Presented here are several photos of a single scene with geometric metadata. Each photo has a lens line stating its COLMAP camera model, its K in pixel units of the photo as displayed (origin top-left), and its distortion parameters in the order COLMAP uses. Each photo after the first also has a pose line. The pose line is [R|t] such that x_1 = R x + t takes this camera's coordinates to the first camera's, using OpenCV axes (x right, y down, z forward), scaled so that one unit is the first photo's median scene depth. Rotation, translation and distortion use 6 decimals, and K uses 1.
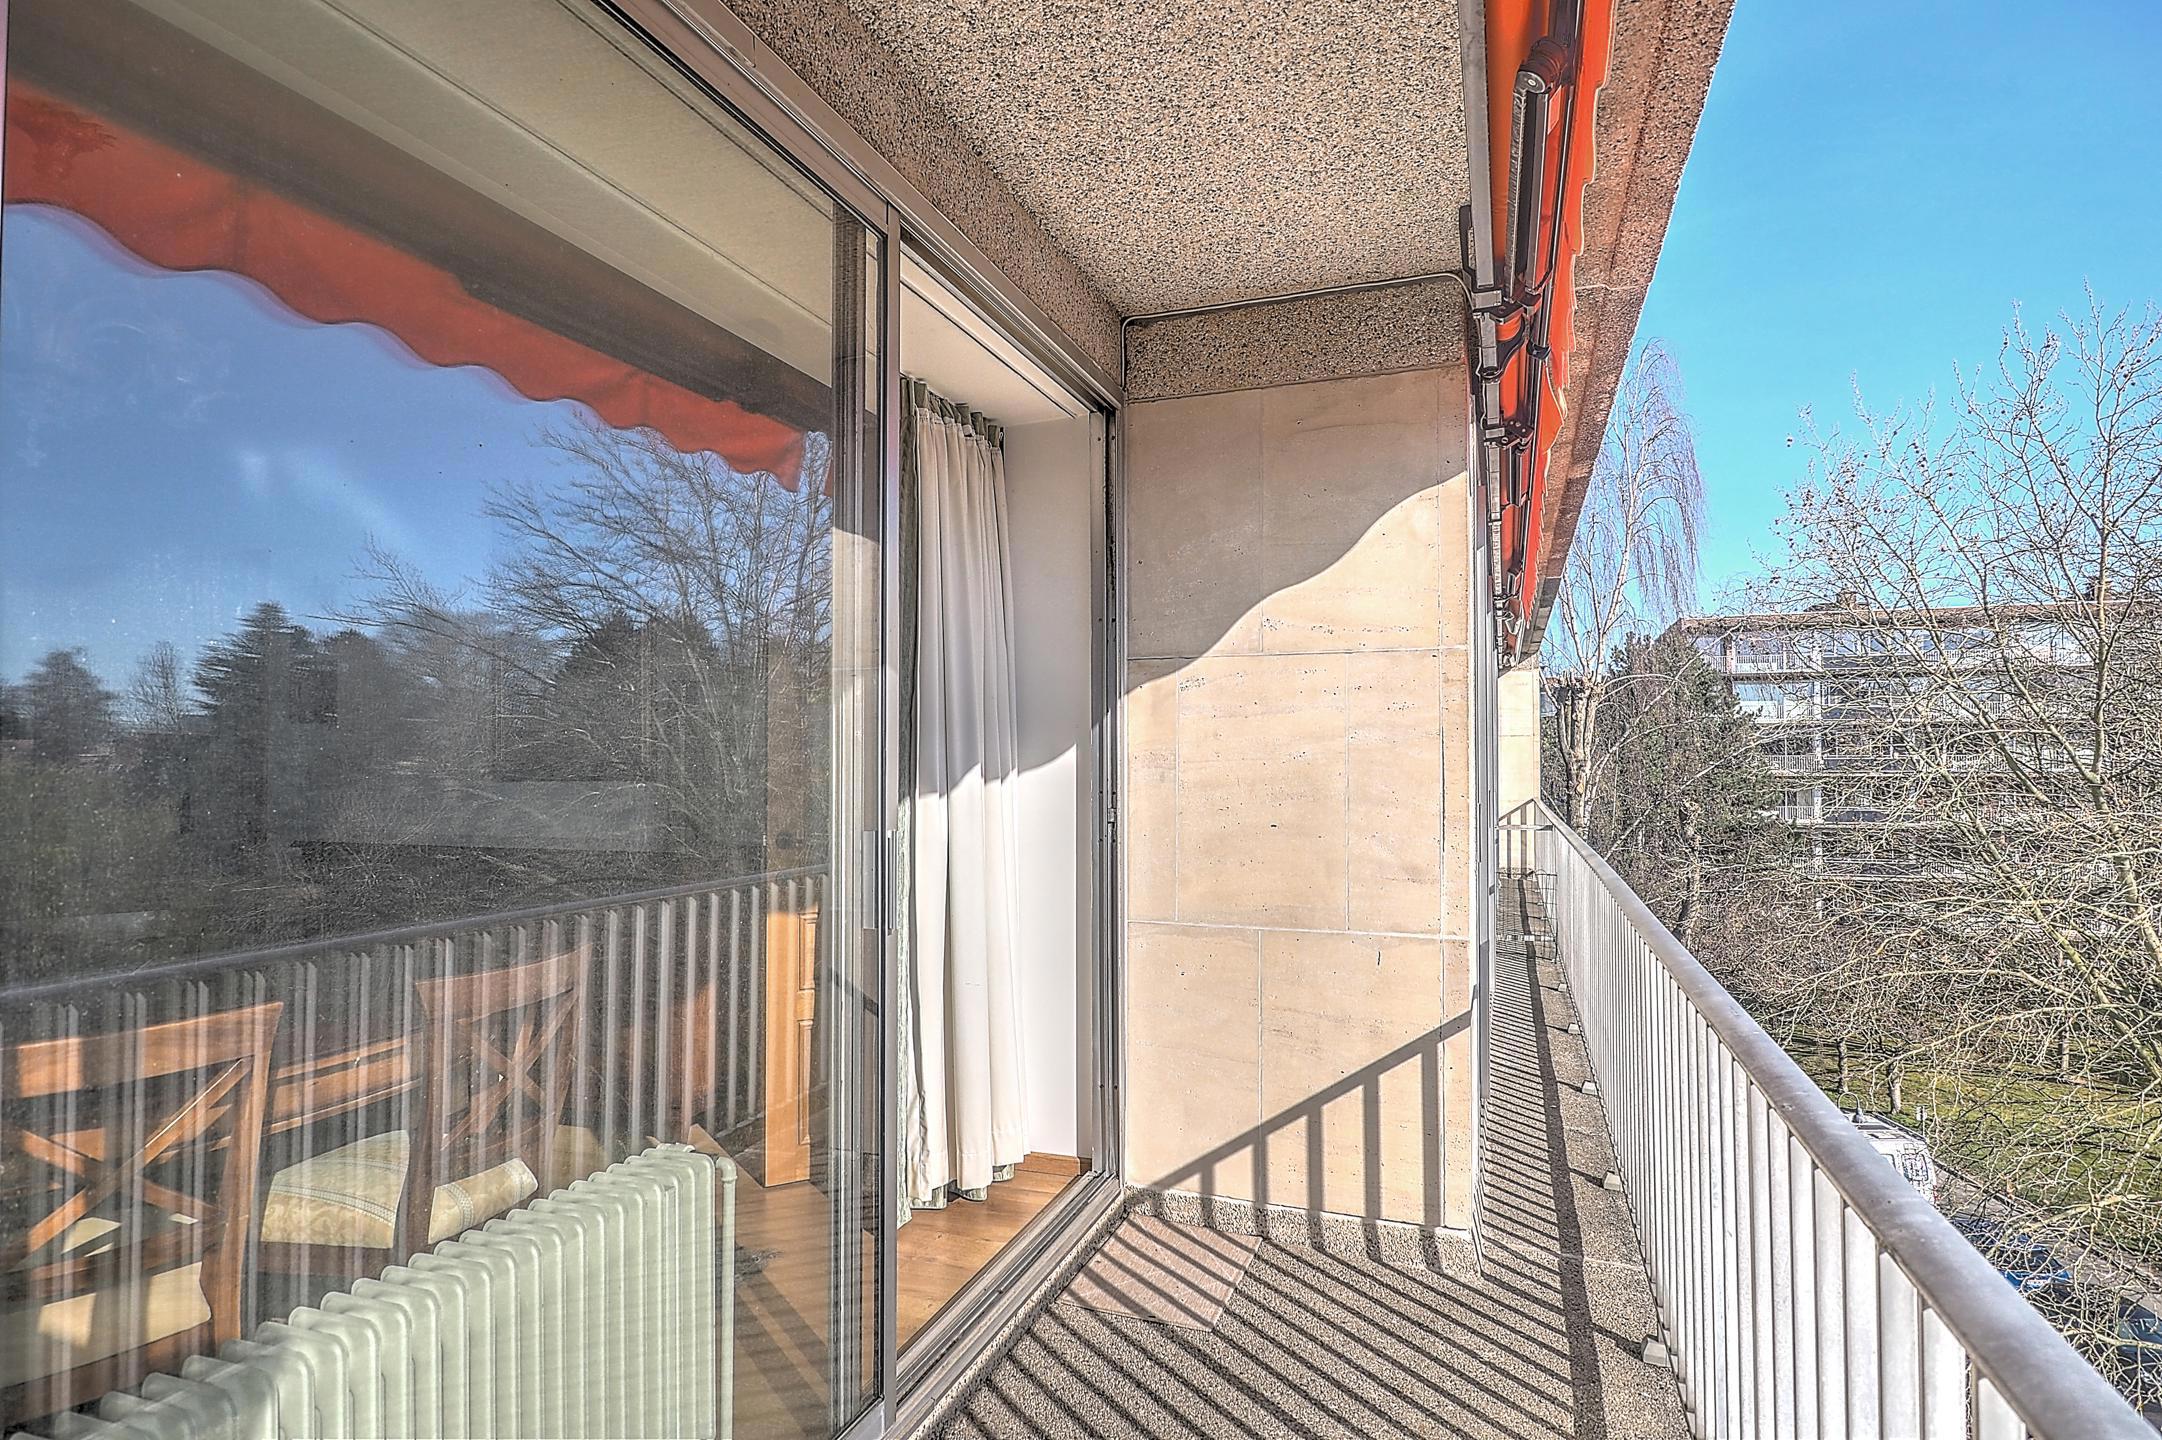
lens RADIAL K [[1173.6, 0, 1074.6], [0, 1173.6, 742.5], [0, 0, 1]] dist [-0.008888, -0.001648]
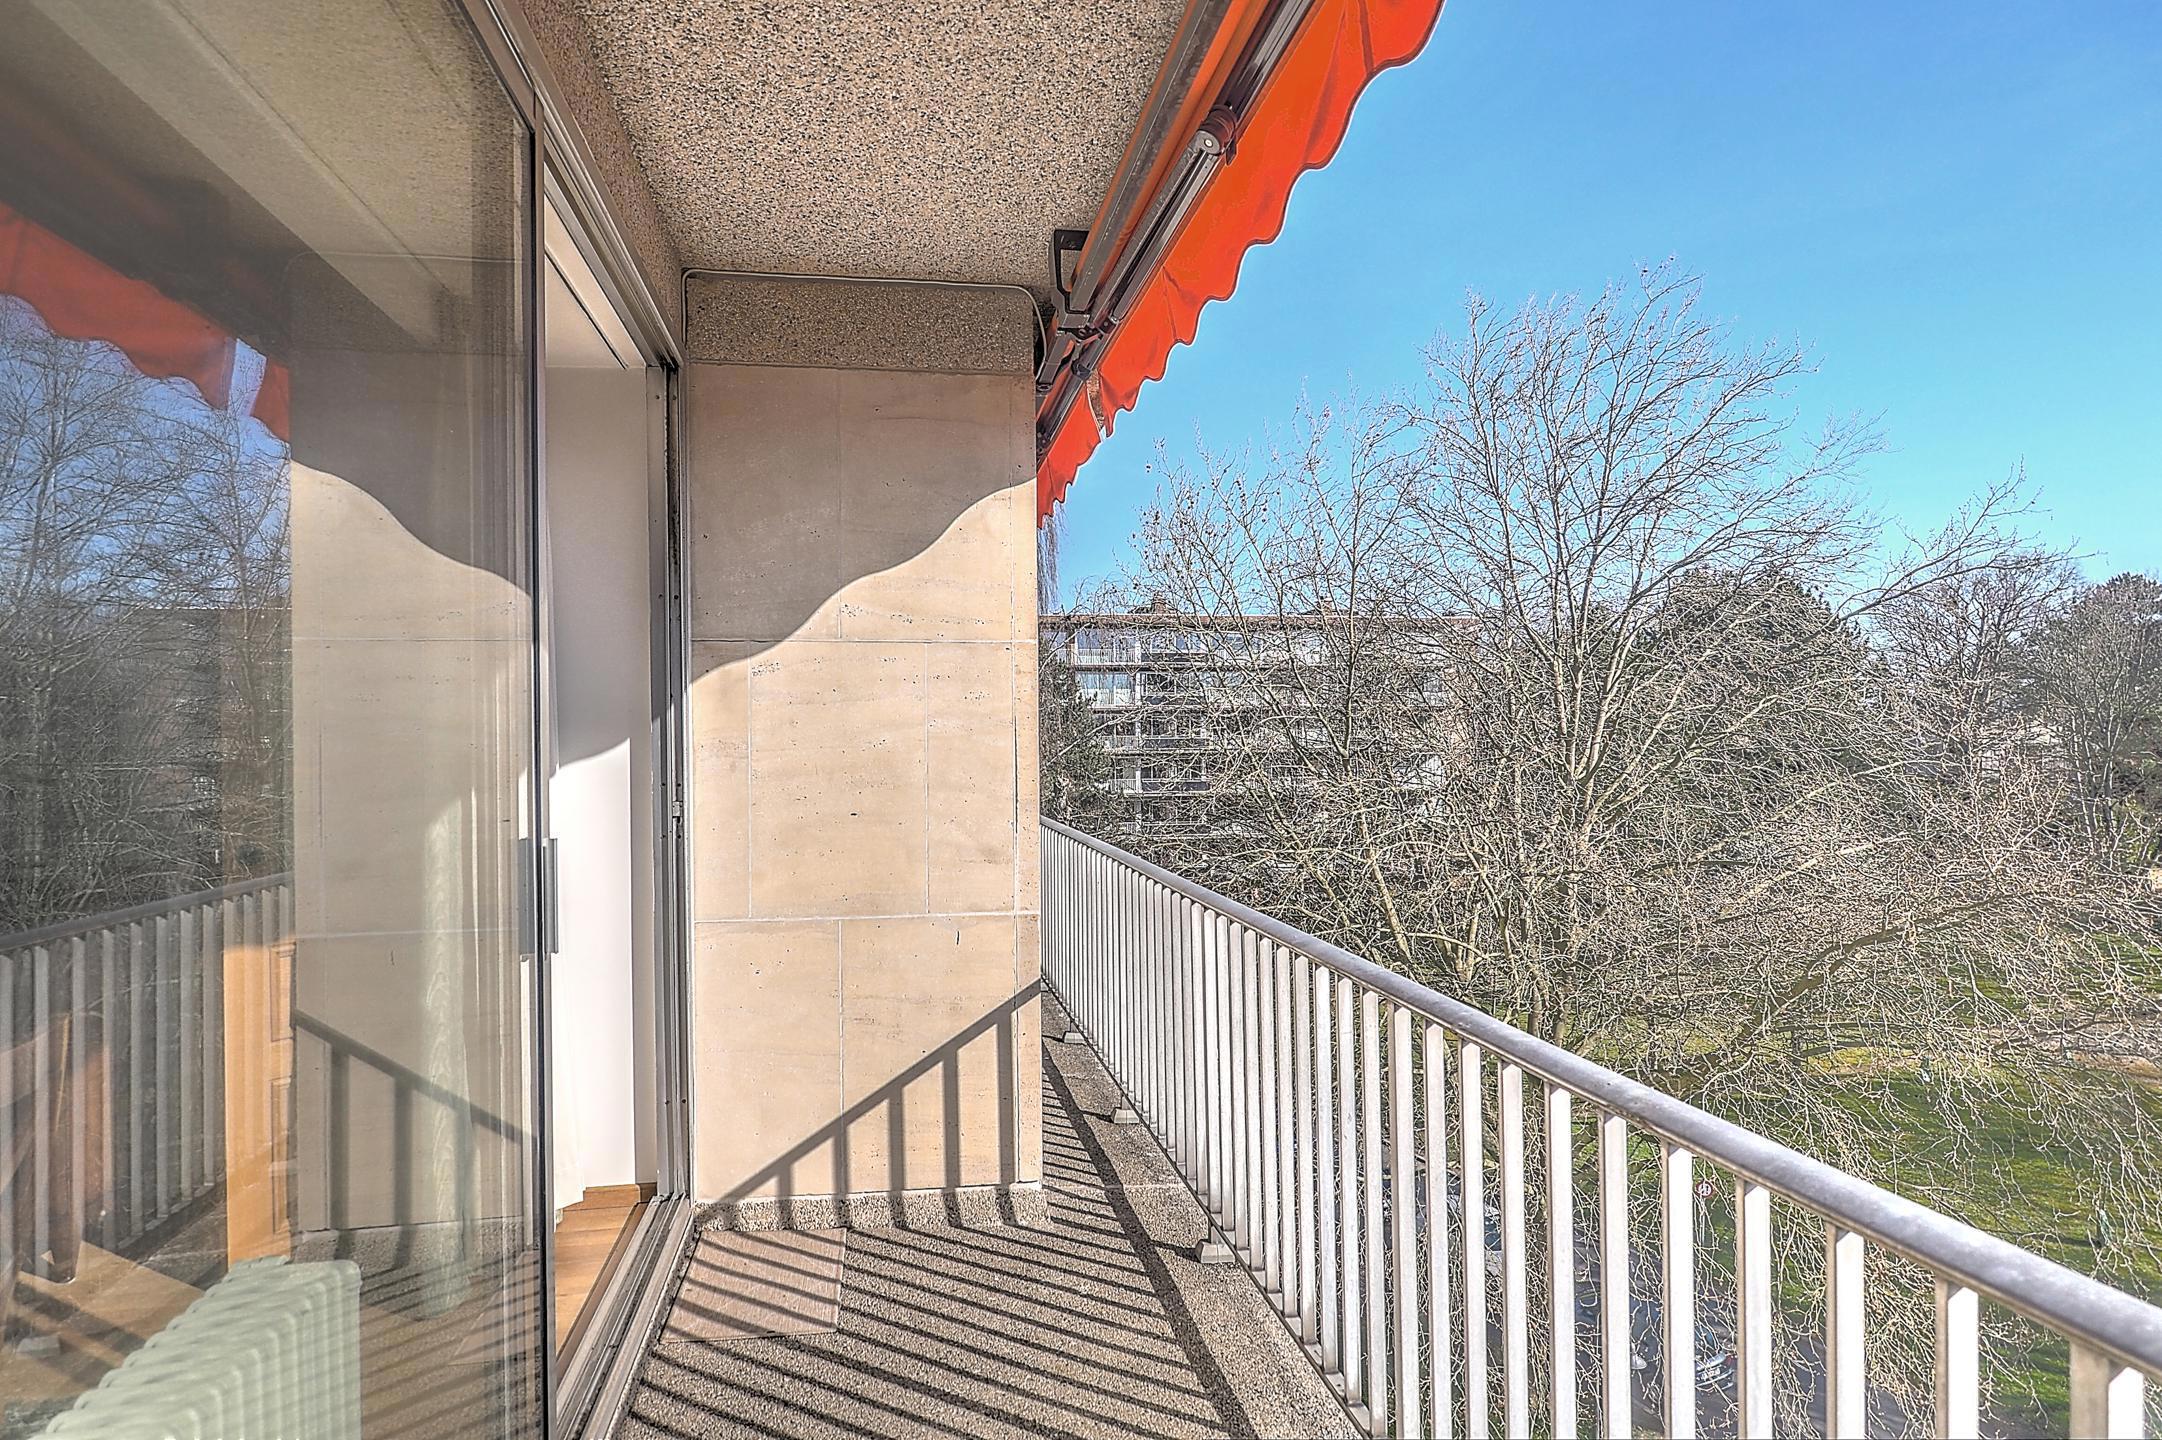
lens RADIAL K [[1175.2, 0, 1068.3], [0, 1175.2, 747.2], [0, 0, 1]] dist [-0.006012, -0.001563]
pose [[0.867108, -0.008780, 0.498043, -0.172729], [-0.001228, 0.999804, 0.019763, -0.005813], [-0.498119, -0.017748, 0.866927, 0.050331]]
